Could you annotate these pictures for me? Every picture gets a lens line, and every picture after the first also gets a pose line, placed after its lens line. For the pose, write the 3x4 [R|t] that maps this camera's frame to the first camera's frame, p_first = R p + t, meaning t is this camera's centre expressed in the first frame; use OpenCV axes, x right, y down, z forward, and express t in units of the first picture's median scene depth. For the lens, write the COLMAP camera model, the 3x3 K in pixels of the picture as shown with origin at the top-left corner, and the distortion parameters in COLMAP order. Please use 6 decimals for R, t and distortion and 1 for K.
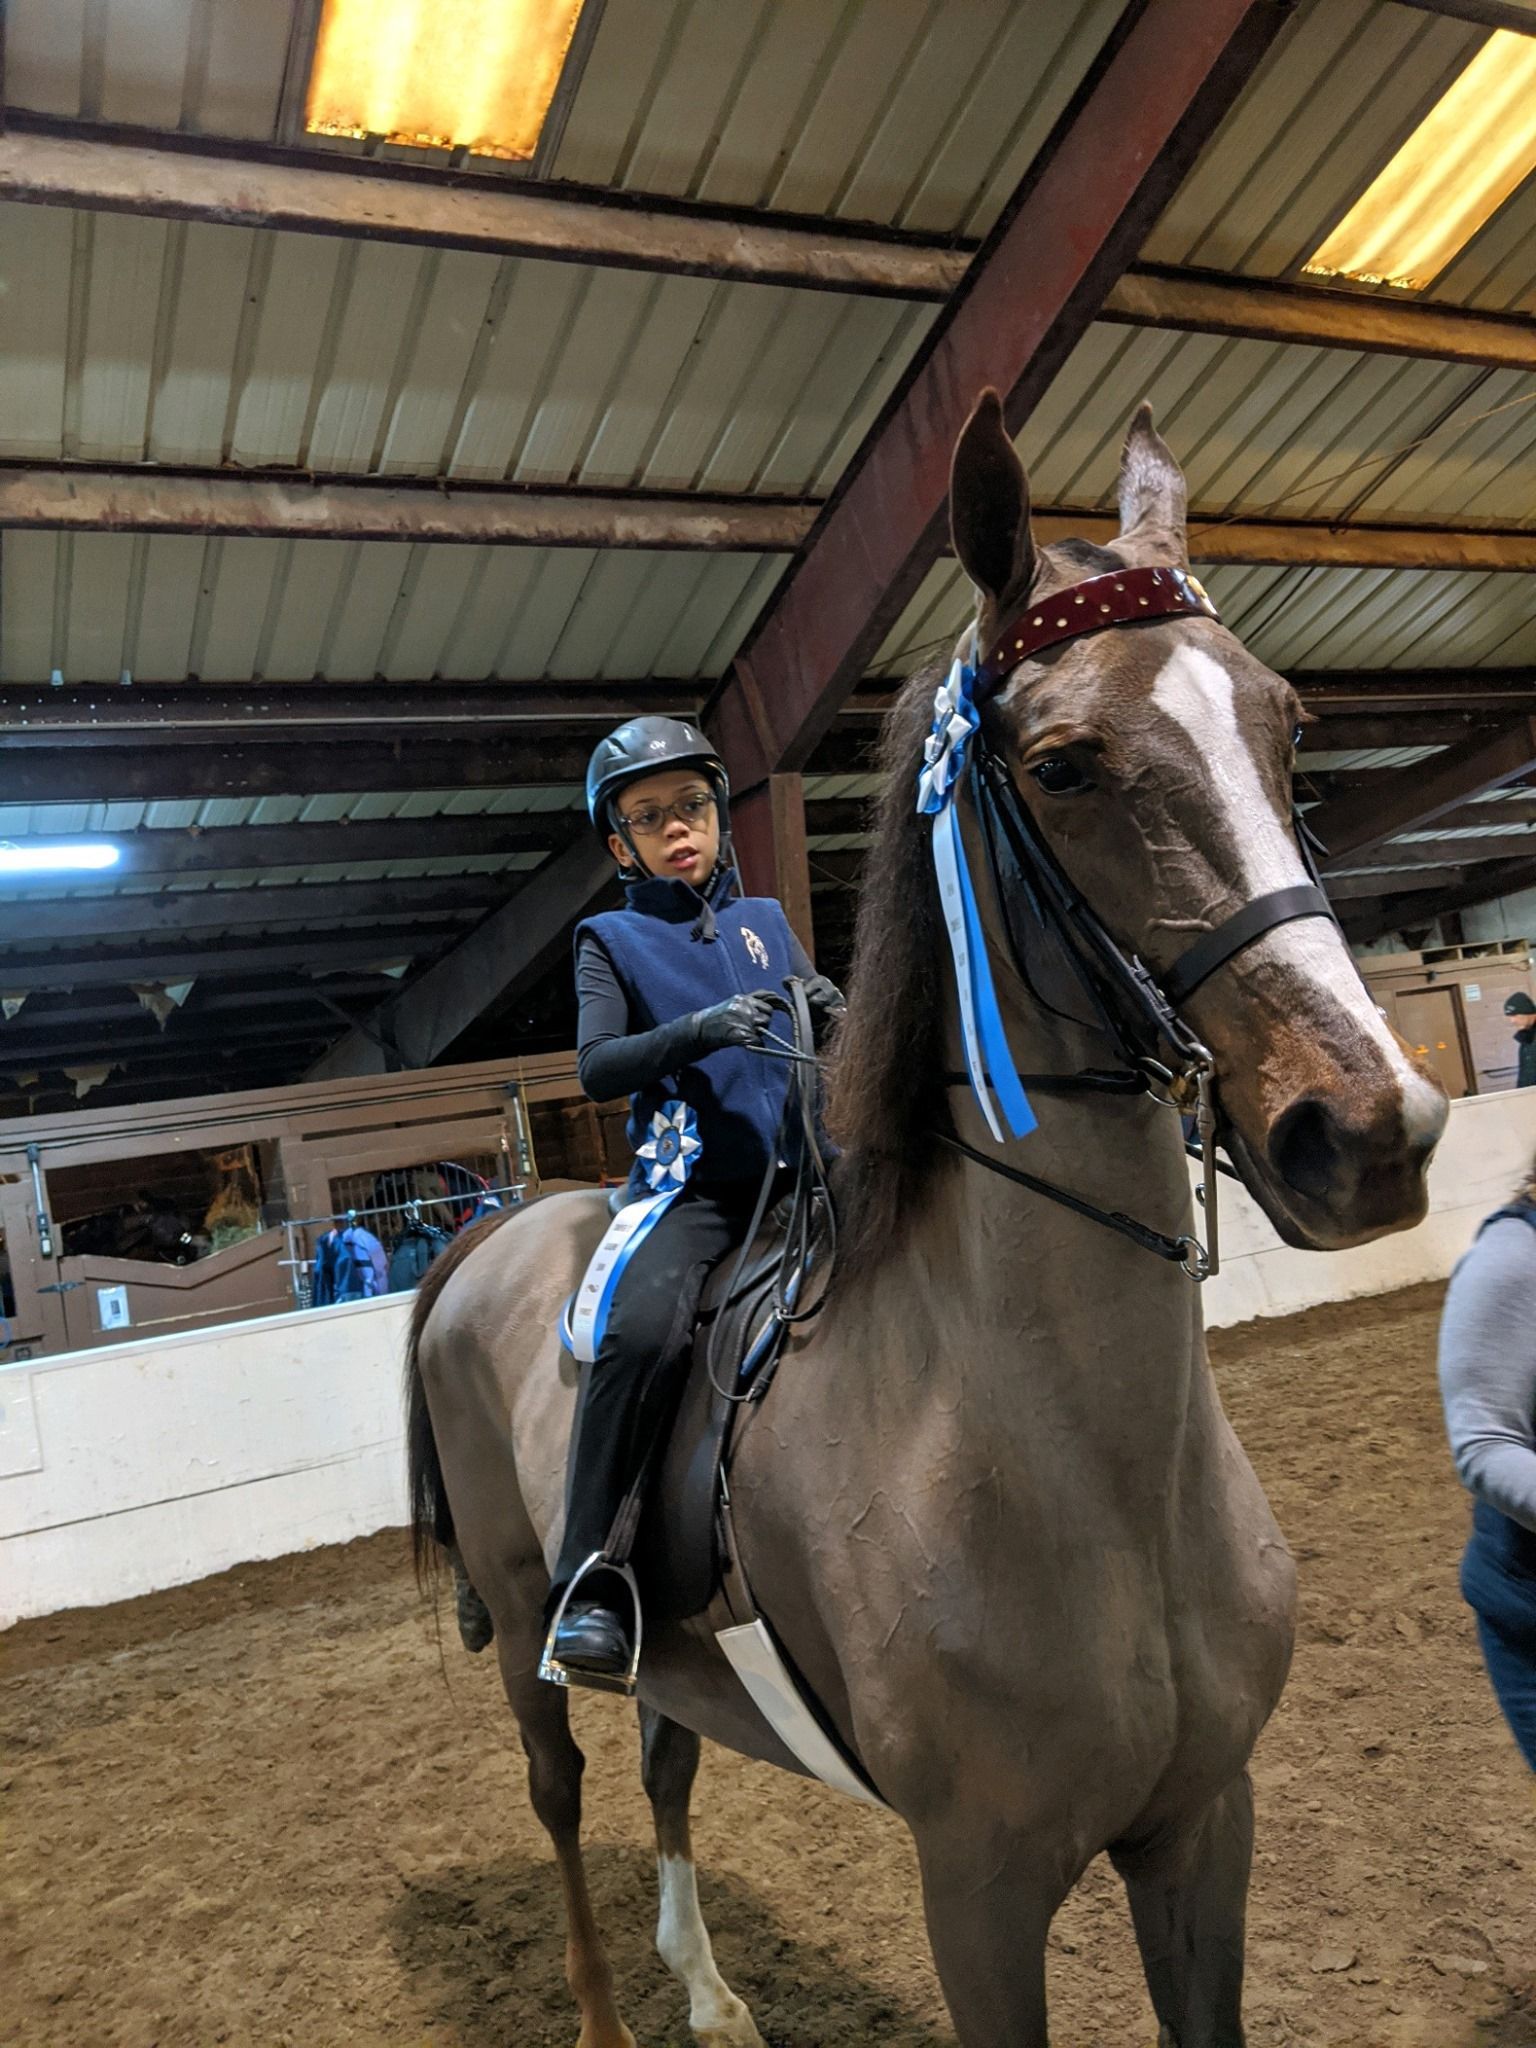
lens RADIAL K [[1690.5, 0, 771.8], [0, 1690.5, 1082.9], [0, 0, 1]] dist [-0.002256, 0.003790]
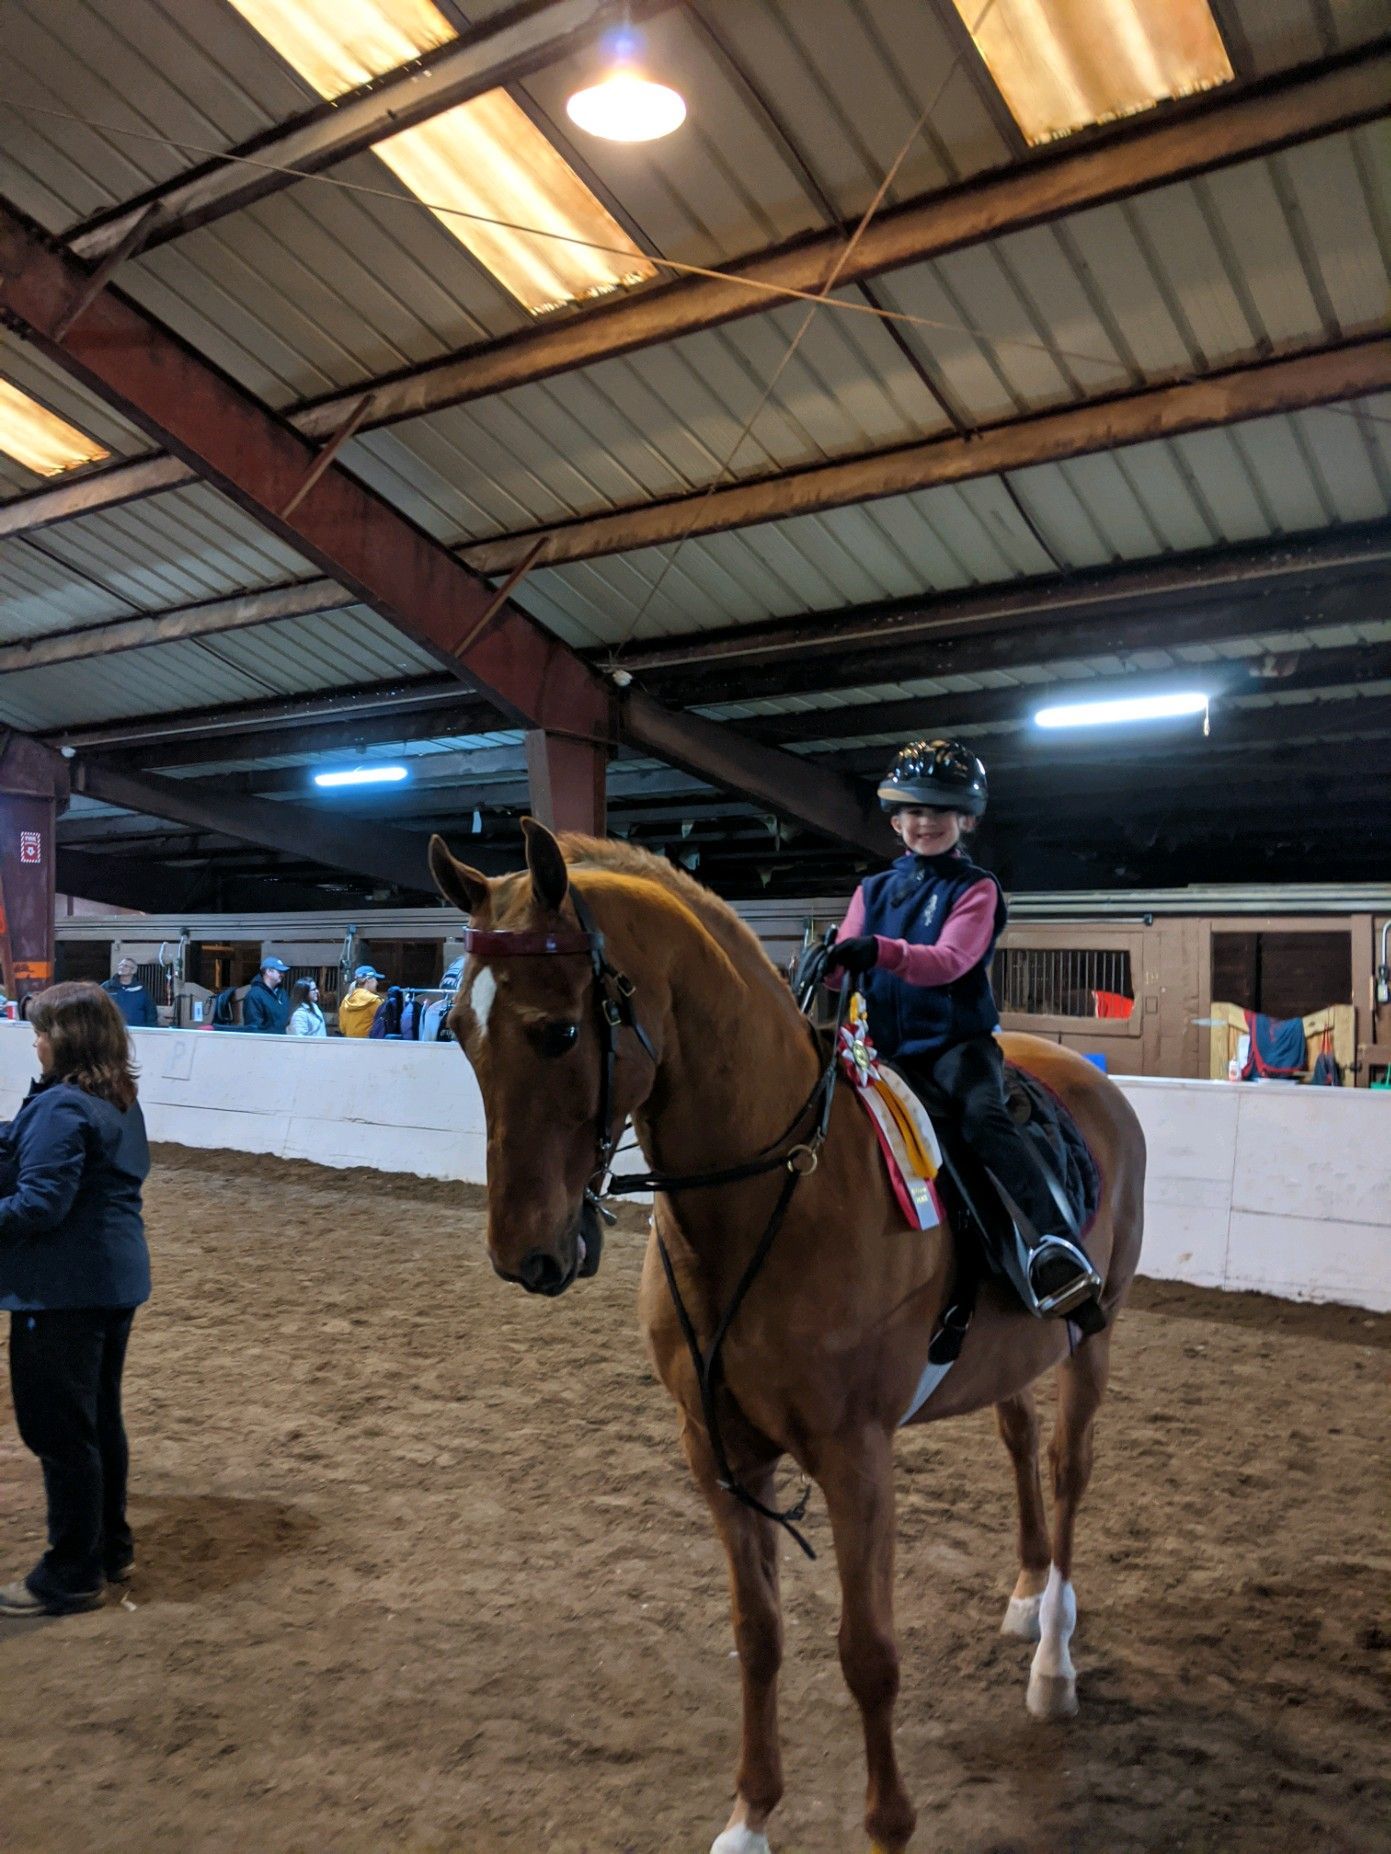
lens RADIAL K [[1455.5, 0, 695.5], [0, 1455.5, 927.0], [0, 0, 1]] dist [0.005014, 0.007906]
pose [[0.441649, 0.129504, -0.887792, 1.163175], [-0.058072, 0.991579, 0.115755, -0.169725], [0.895306, 0.000433, 0.445451, 0.589482]]
